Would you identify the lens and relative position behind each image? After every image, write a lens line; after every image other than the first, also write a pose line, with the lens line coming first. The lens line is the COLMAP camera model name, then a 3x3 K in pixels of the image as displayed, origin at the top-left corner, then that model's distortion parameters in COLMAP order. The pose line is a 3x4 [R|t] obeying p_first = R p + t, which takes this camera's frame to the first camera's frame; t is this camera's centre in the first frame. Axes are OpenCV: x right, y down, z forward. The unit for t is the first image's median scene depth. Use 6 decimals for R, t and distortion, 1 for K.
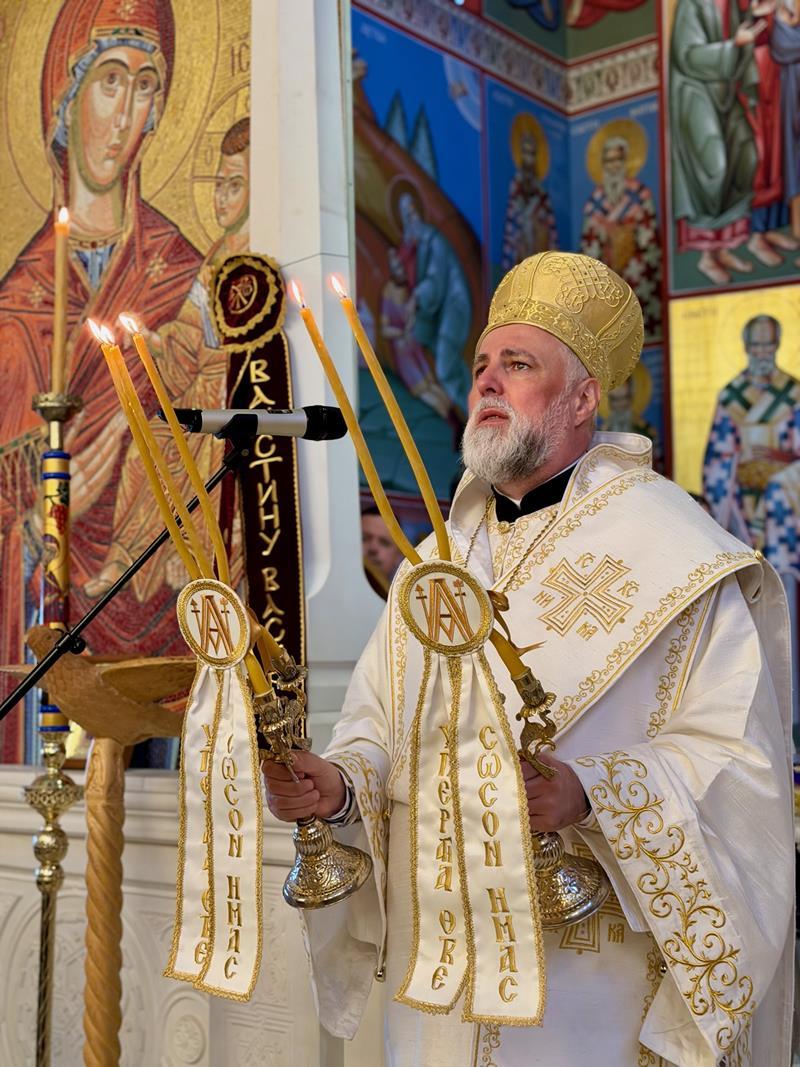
lens RADIAL K [[1490.8, 0, 395.6], [0, 1490.8, 526.2], [0, 0, 1]] dist [0.119905, 0.000000]
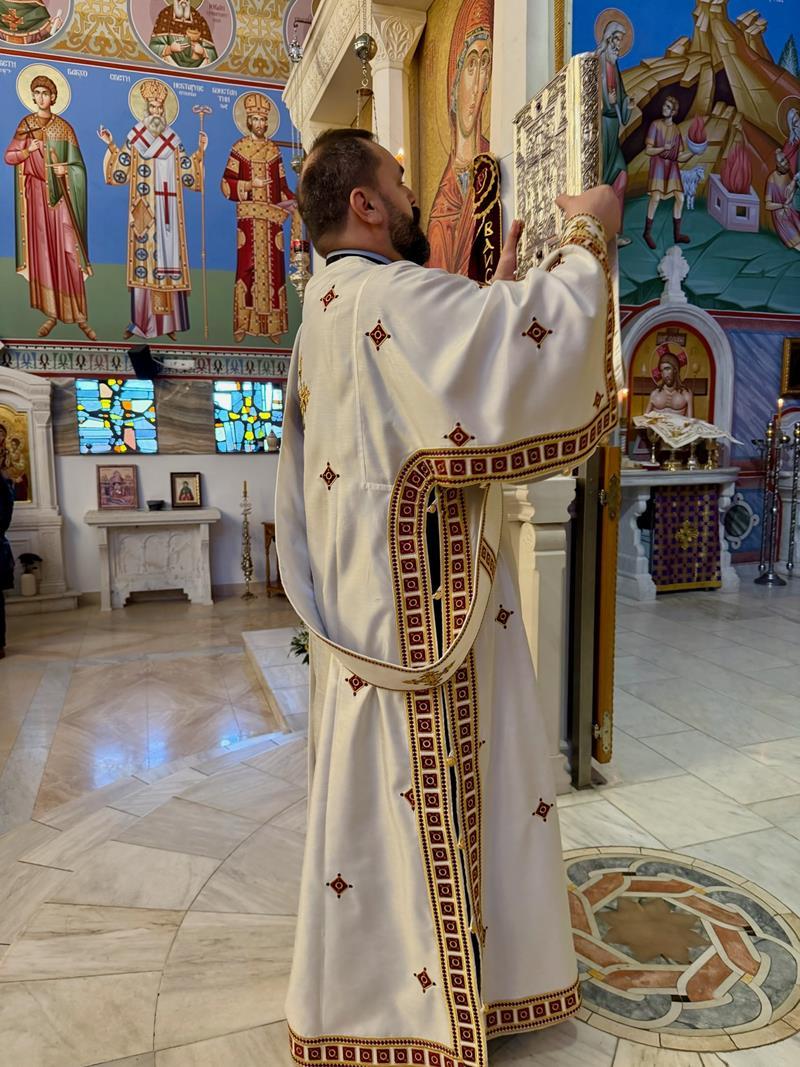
lens RADIAL K [[754.8, 0, 394.0], [0, 754.8, 537.3], [0, 0, 1]] dist [0.010805, -0.020162]
pose [[0.842524, 0.083402, -0.532164, 0.239197], [0.043532, 0.974167, 0.221595, 0.031727], [0.536898, -0.209865, 0.817128, 0.151061]]
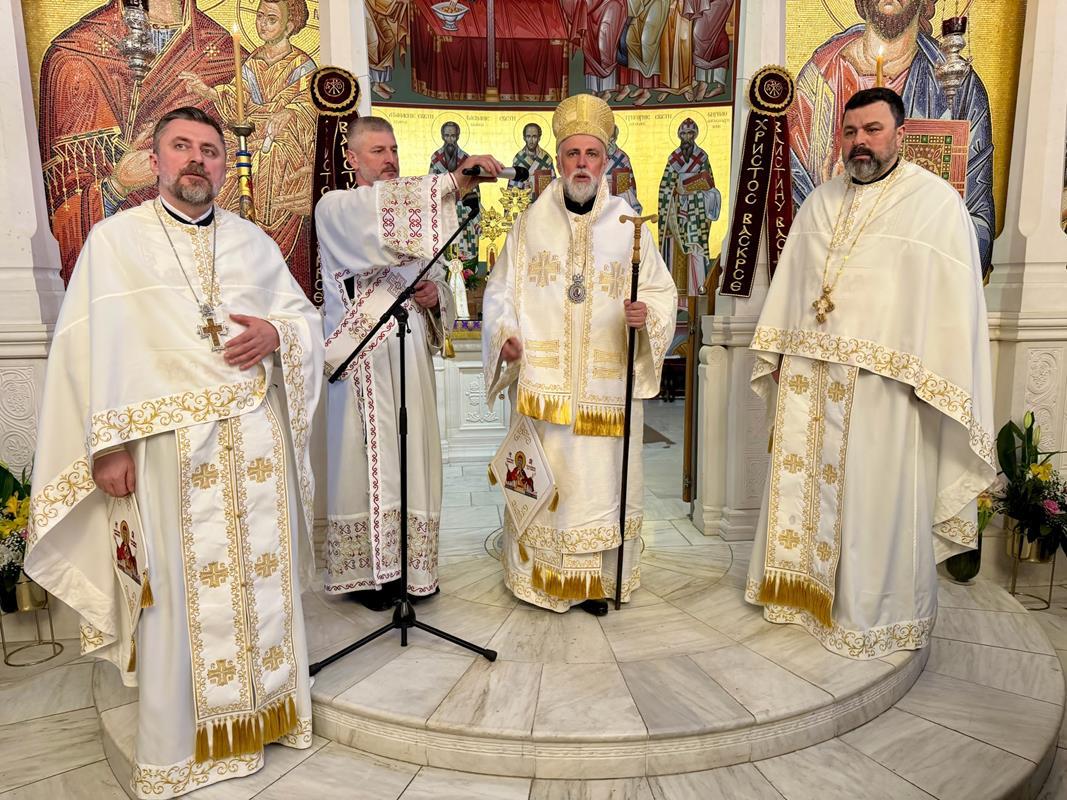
lens RADIAL K [[754.8, 0, 530.8], [0, 754.8, 394.9], [0, 0, 1]] dist [0.010805, -0.020162]
pose [[0.706356, -0.078613, 0.703478, -0.561416], [-0.073568, 0.980279, 0.183414, 0.043398], [-0.704024, -0.181309, 0.686642, 0.000182]]
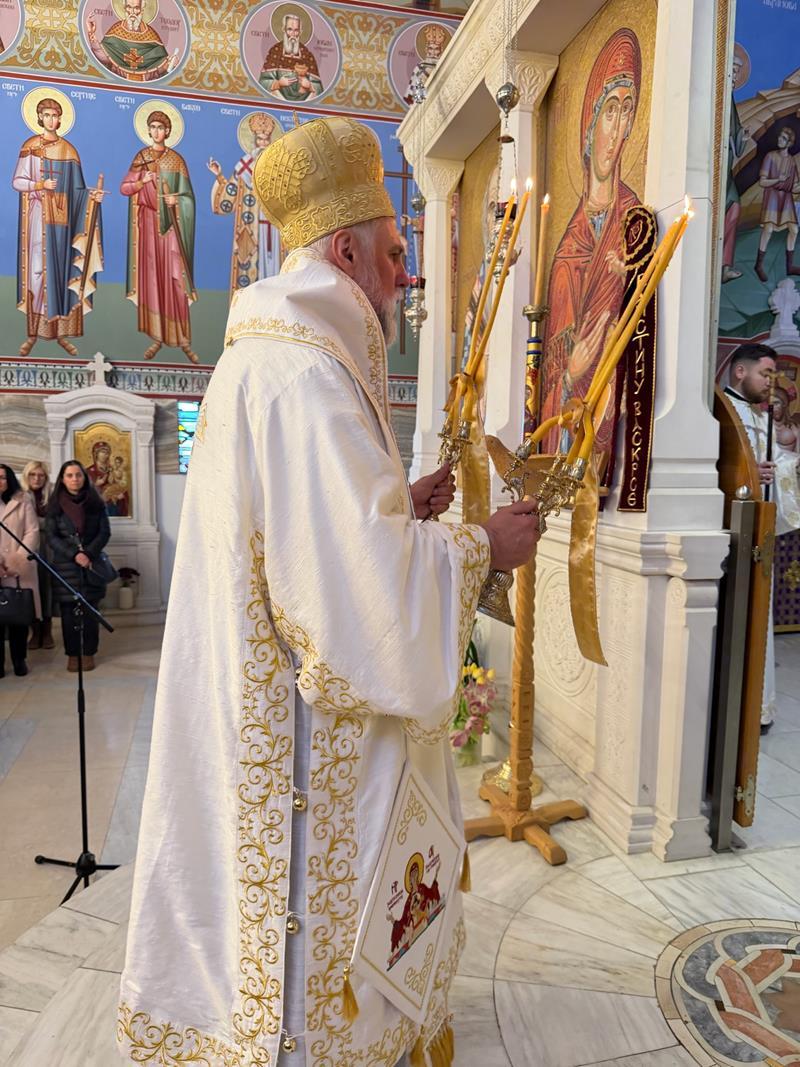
lens RADIAL K [[754.8, 0, 398.1], [0, 754.8, 533.8], [0, 0, 1]] dist [0.010805, -0.020162]
pose [[0.797261, 0.096208, -0.595919, 0.177378], [0.028657, 0.980072, 0.196565, -0.001236], [0.602954, -0.173791, 0.778616, 0.112502]]
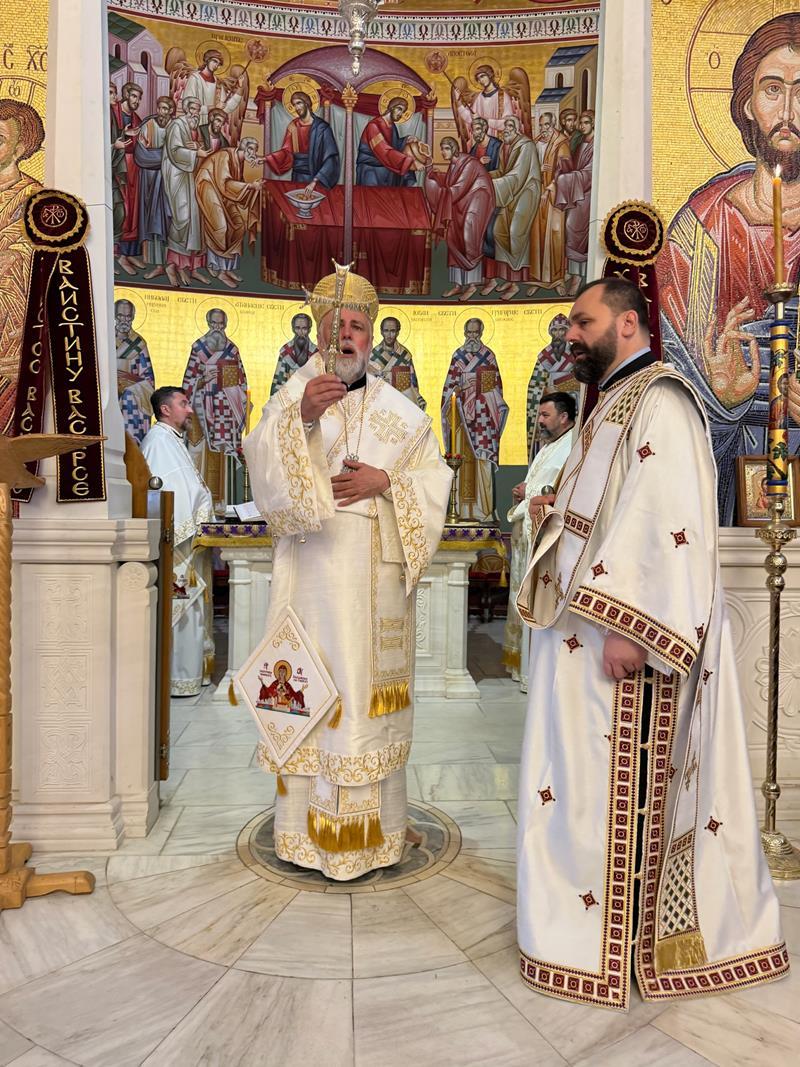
lens RADIAL K [[754.8, 0, 403.1], [0, 754.8, 527.9], [0, 0, 1]] dist [0.010805, -0.020162]
pose [[0.723346, 0.009303, 0.690423, -0.316153], [-0.094066, 0.991915, 0.085187, 0.058974], [-0.684049, -0.126565, 0.718372, 0.100300]]
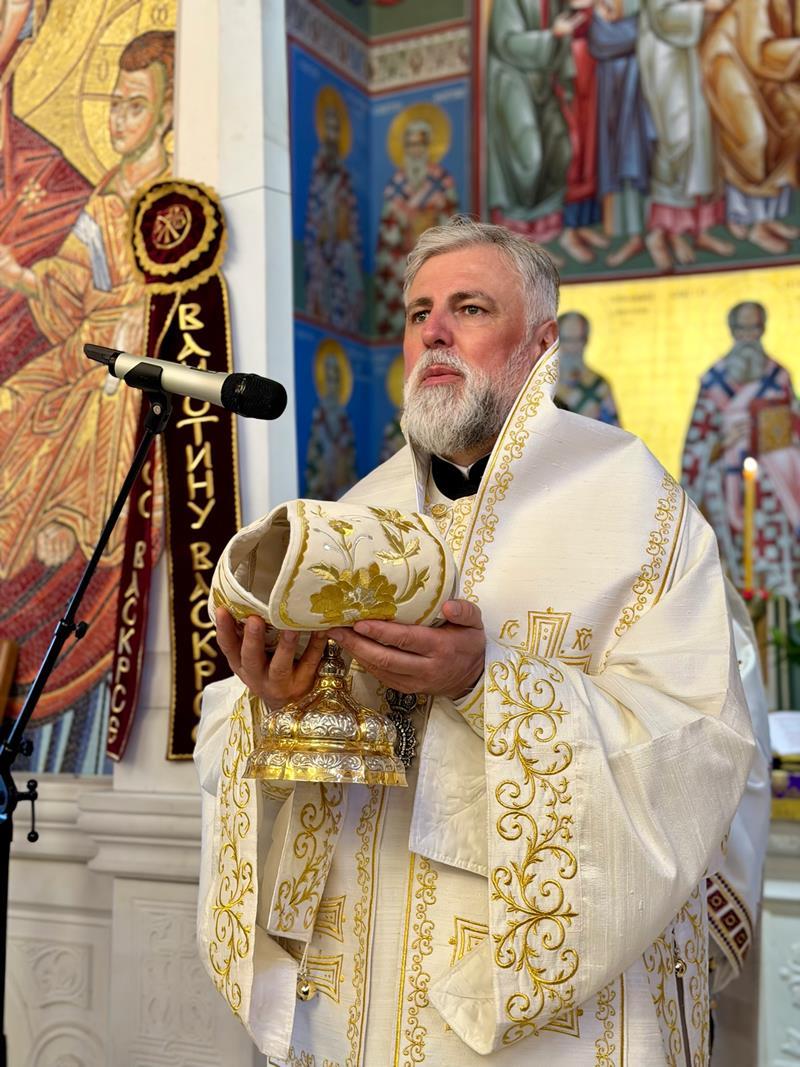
lens RADIAL K [[1490.8, 0, 399.9], [0, 1490.8, 533.3], [0, 0, 1]] dist [0.119905, 0.000000]
pose [[0.981068, 0.034637, 0.190542, -0.108037], [-0.036498, 0.999314, 0.006261, 0.009951], [-0.190195, -0.013097, 0.981659, 0.096259]]
